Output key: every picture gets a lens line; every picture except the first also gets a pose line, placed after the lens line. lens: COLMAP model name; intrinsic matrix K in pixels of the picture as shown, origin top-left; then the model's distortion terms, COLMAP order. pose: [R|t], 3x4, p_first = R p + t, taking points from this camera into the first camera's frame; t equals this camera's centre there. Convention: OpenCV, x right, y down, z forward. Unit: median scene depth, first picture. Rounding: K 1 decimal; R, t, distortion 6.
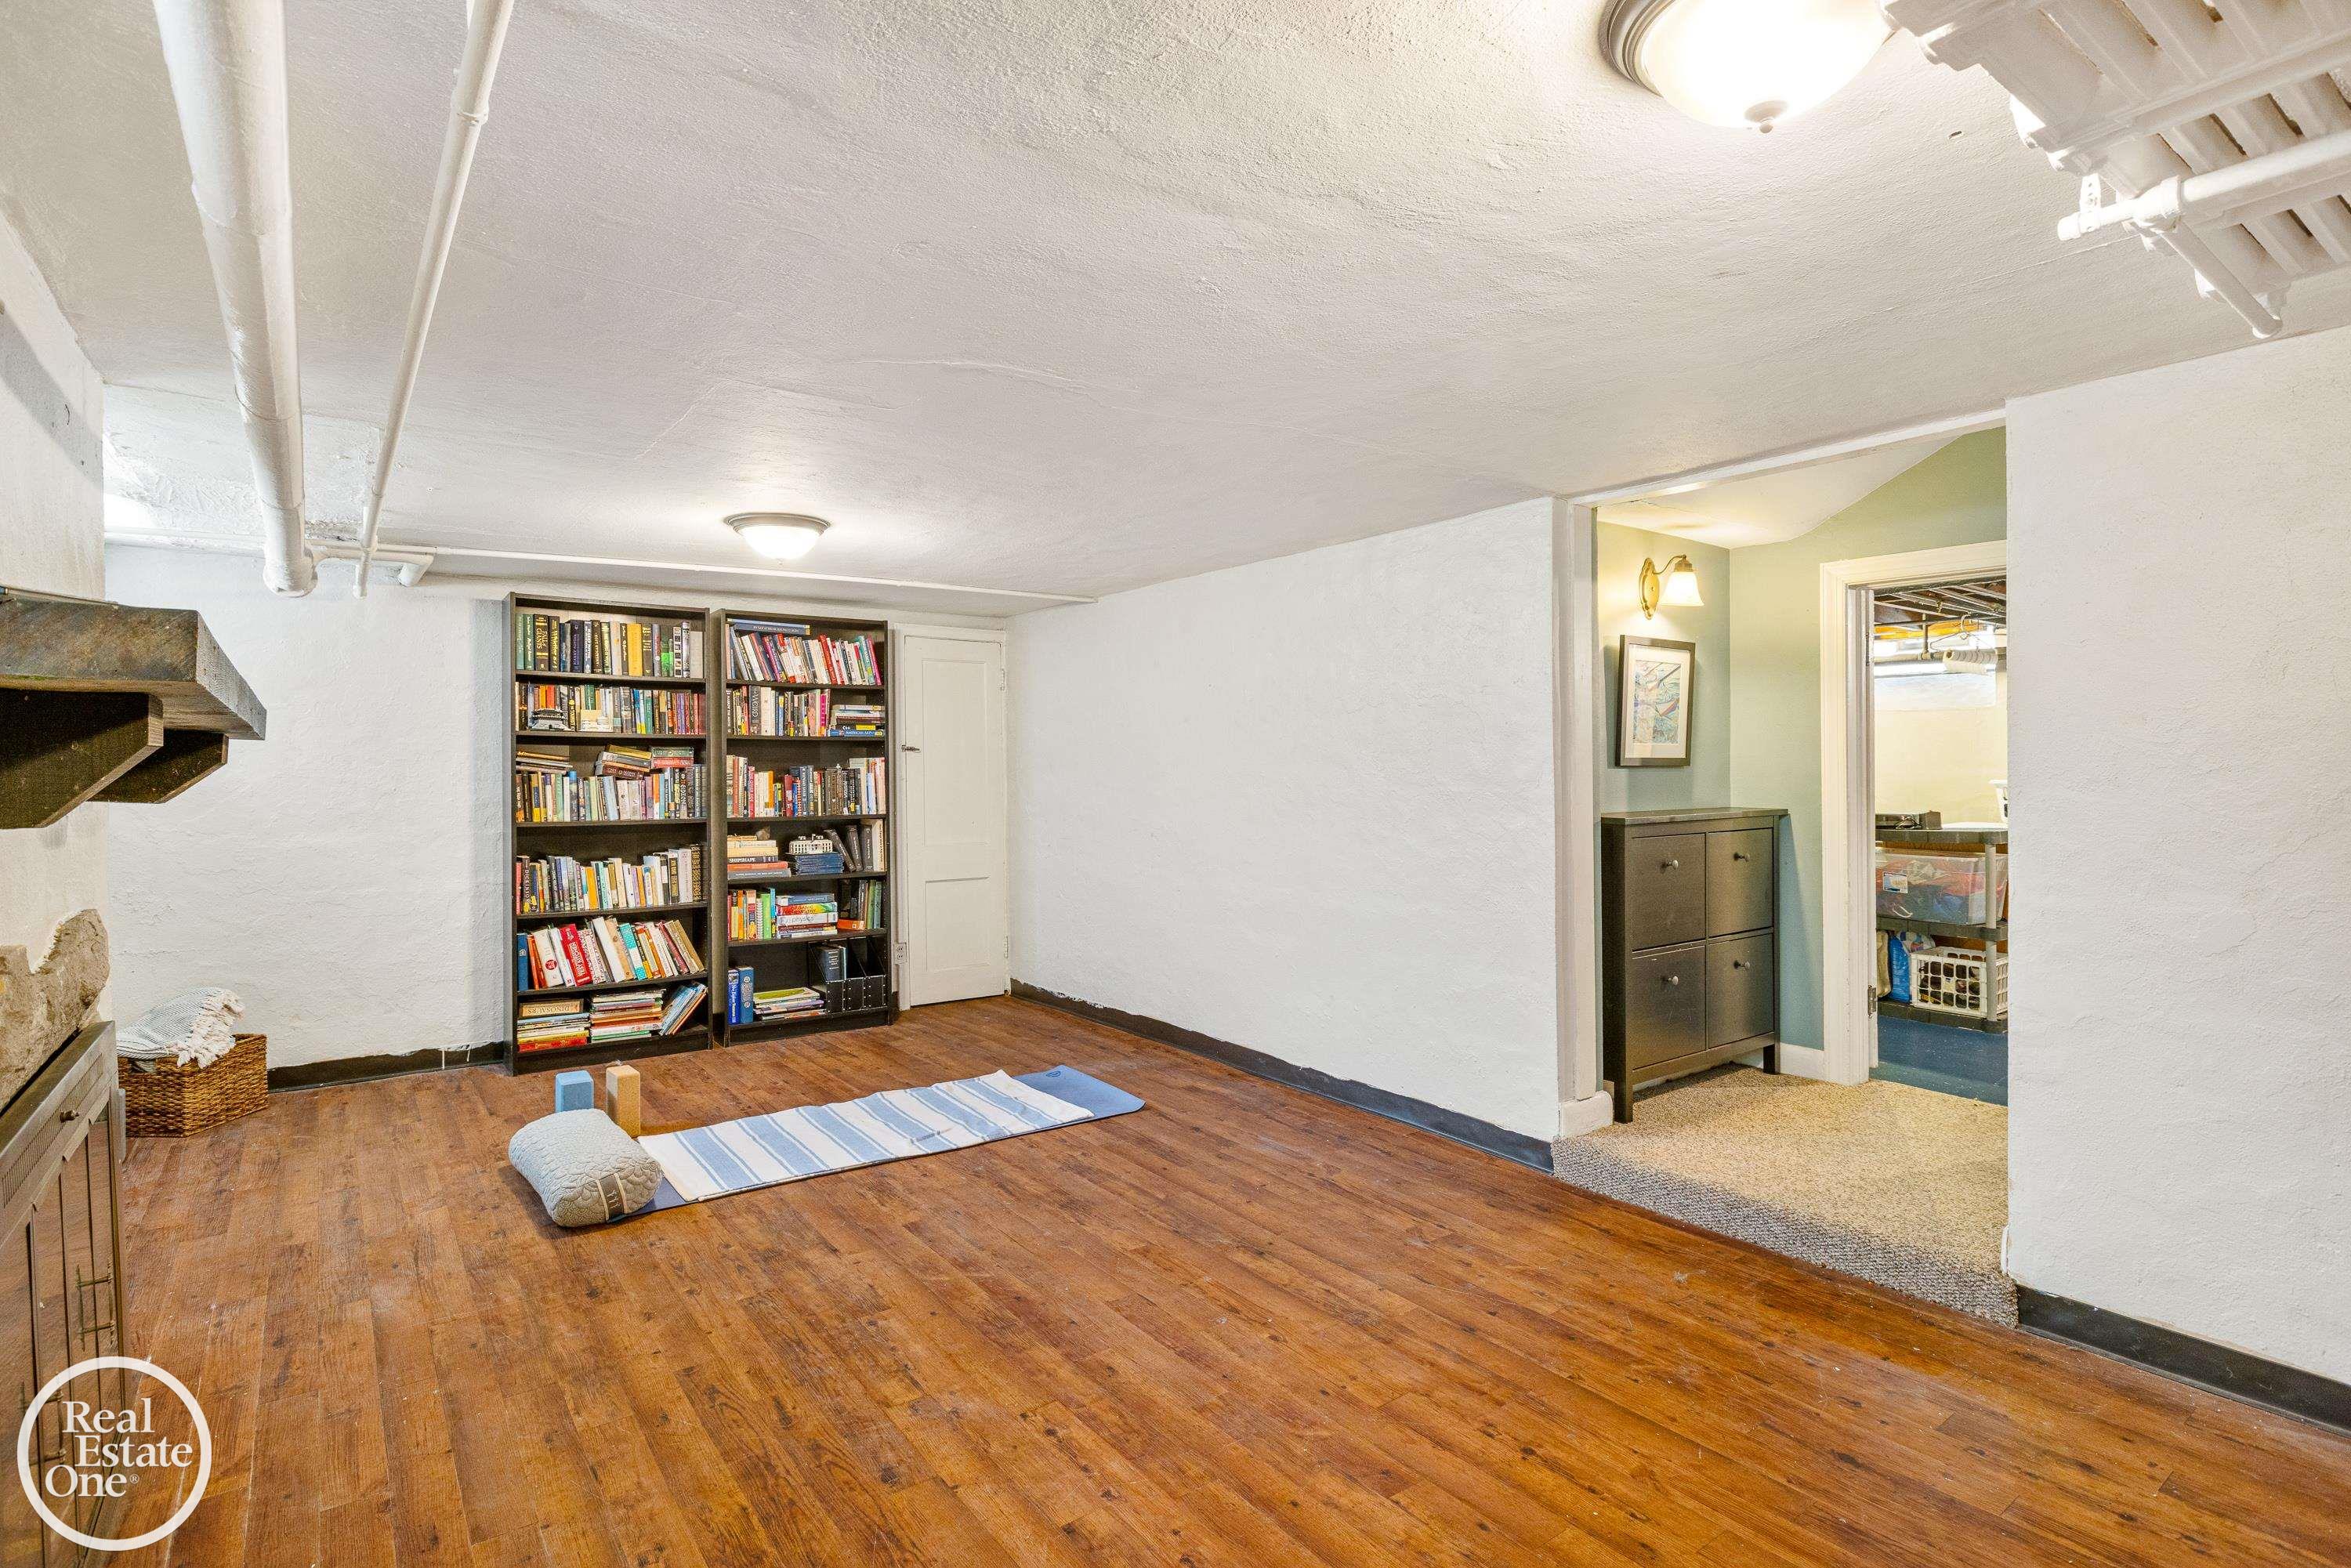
lens RADIAL K [[1148.8, 0, 1171.5], [0, 1148.8, 780.2], [0, 0, 1]] dist [-0.009446, 0.000514]
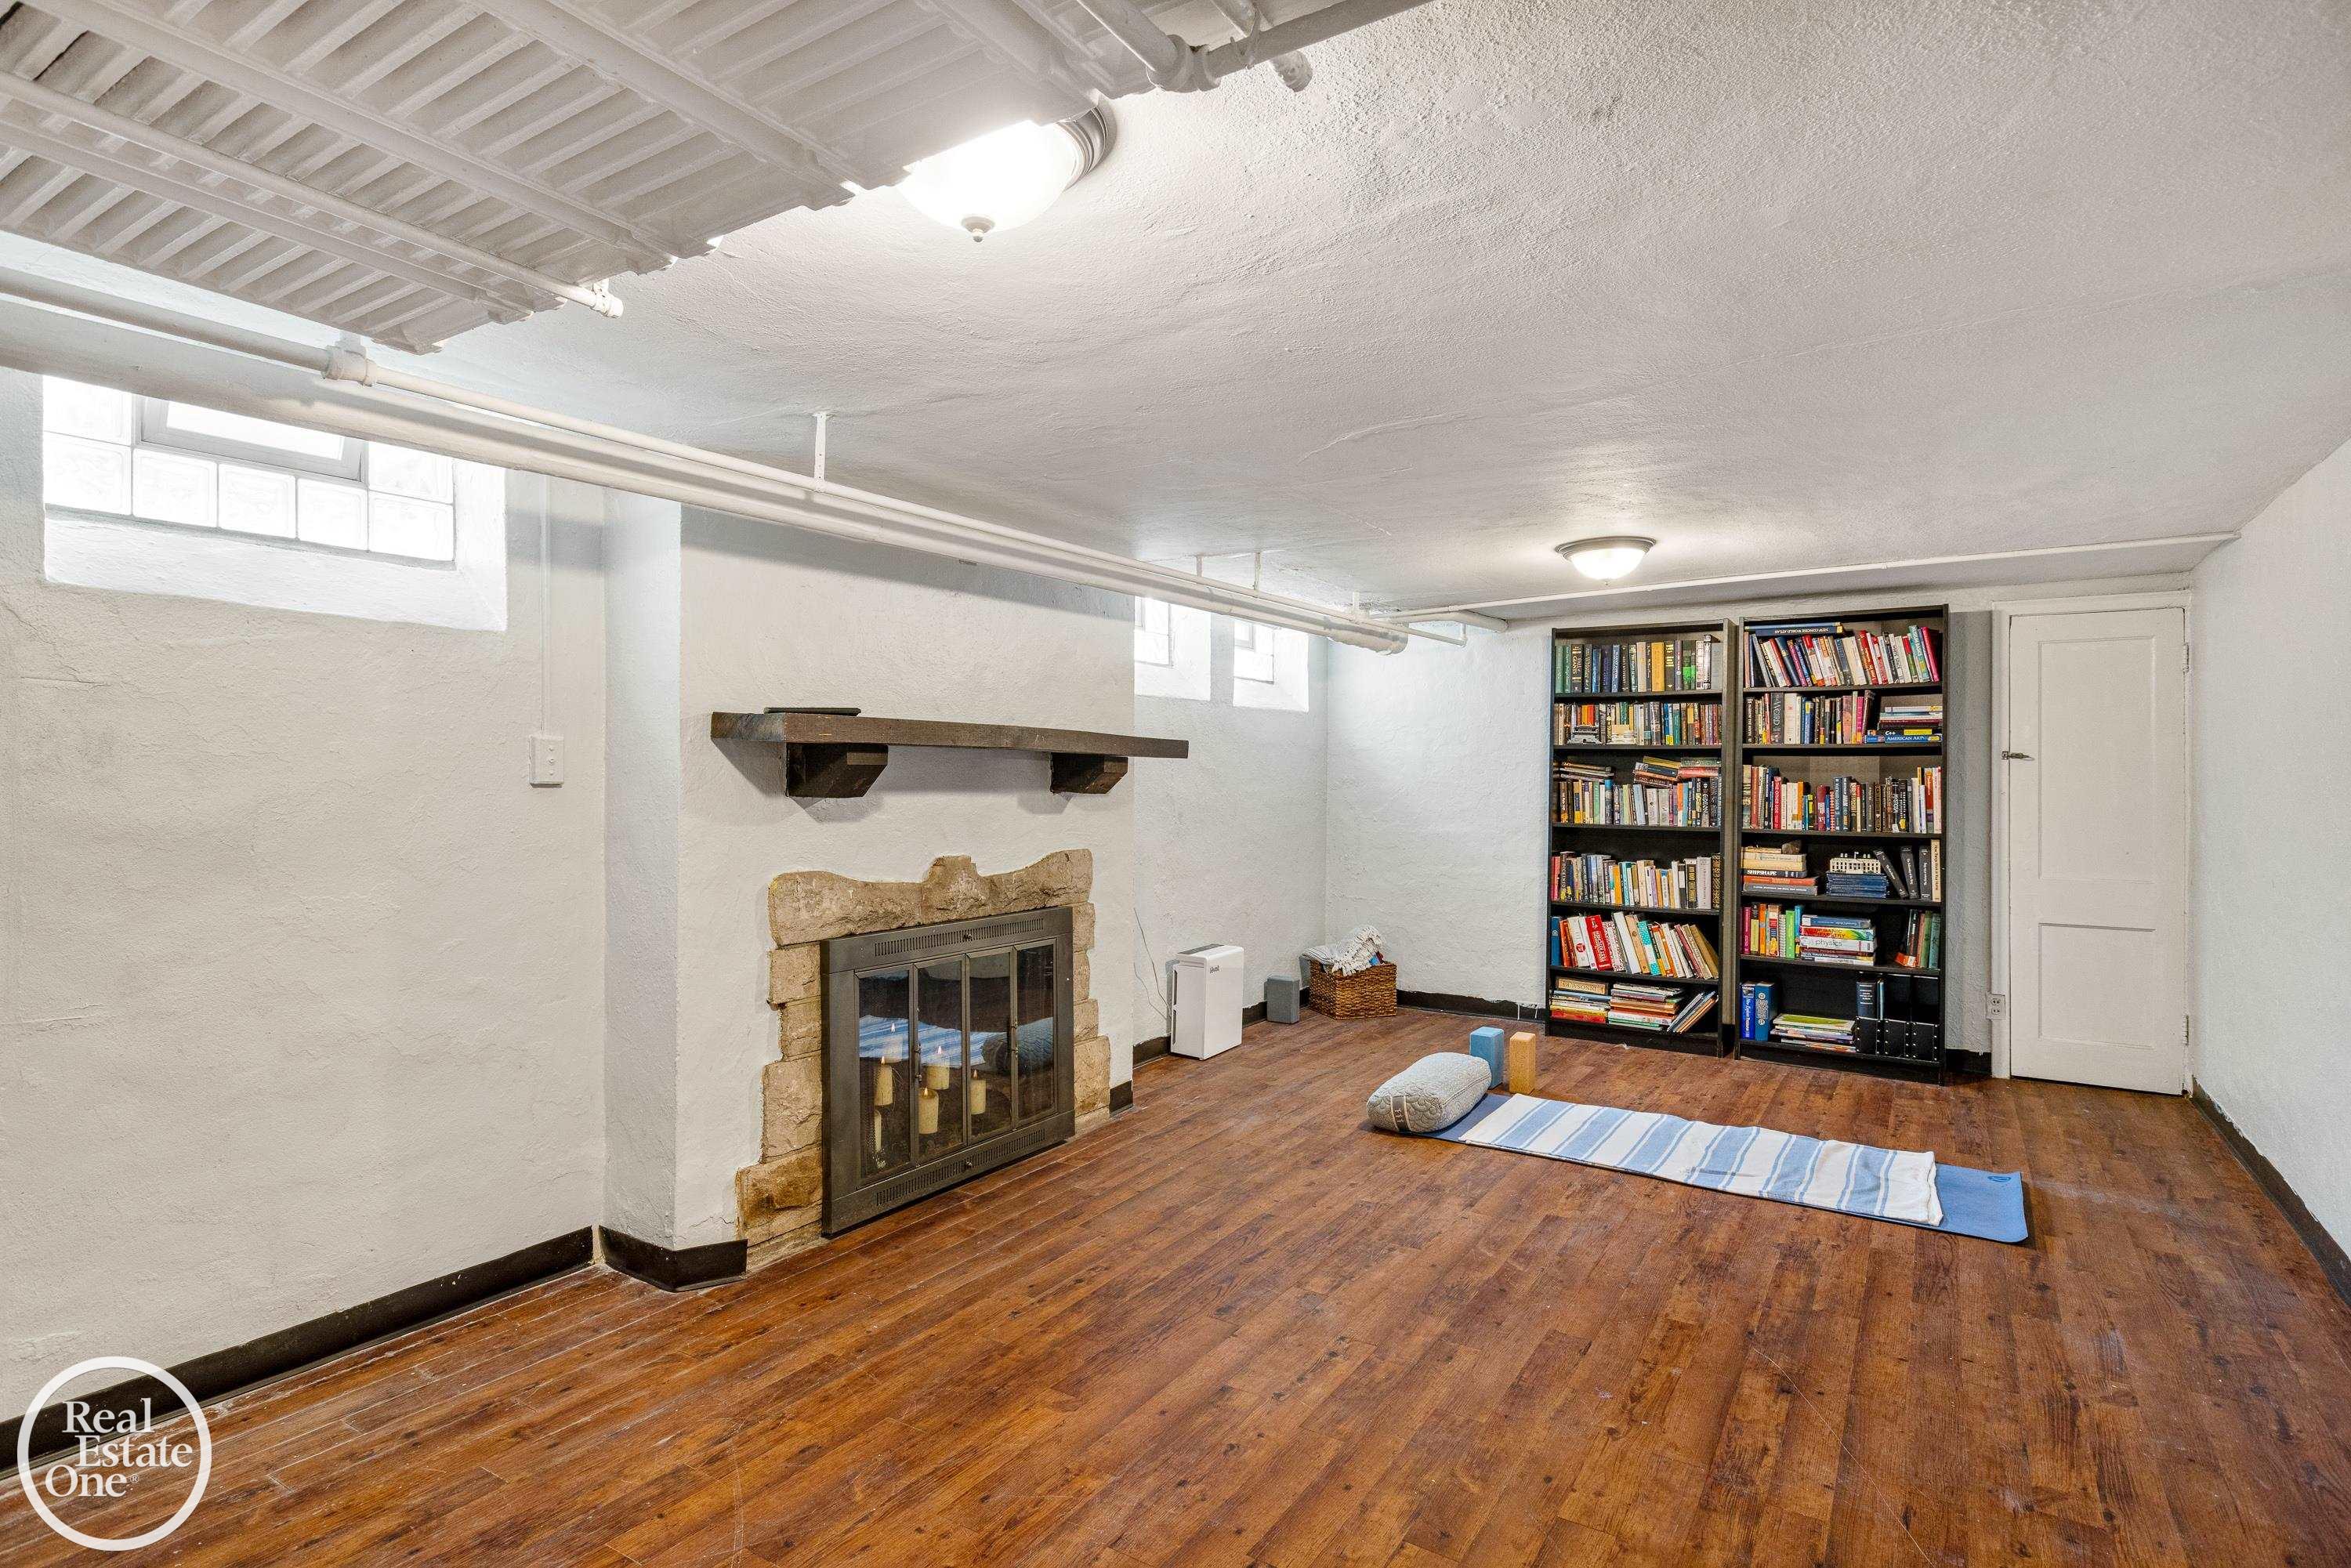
lens RADIAL K [[1199.4, 0, 1169.8], [0, 1199.4, 780.4], [0, 0, 1]] dist [-0.006461, -0.001910]
pose [[0.353062, 0.010017, -0.935546, 0.463061], [-0.017488, 0.999839, 0.004106, -0.004737], [0.935437, 0.014911, 0.353180, 0.199584]]
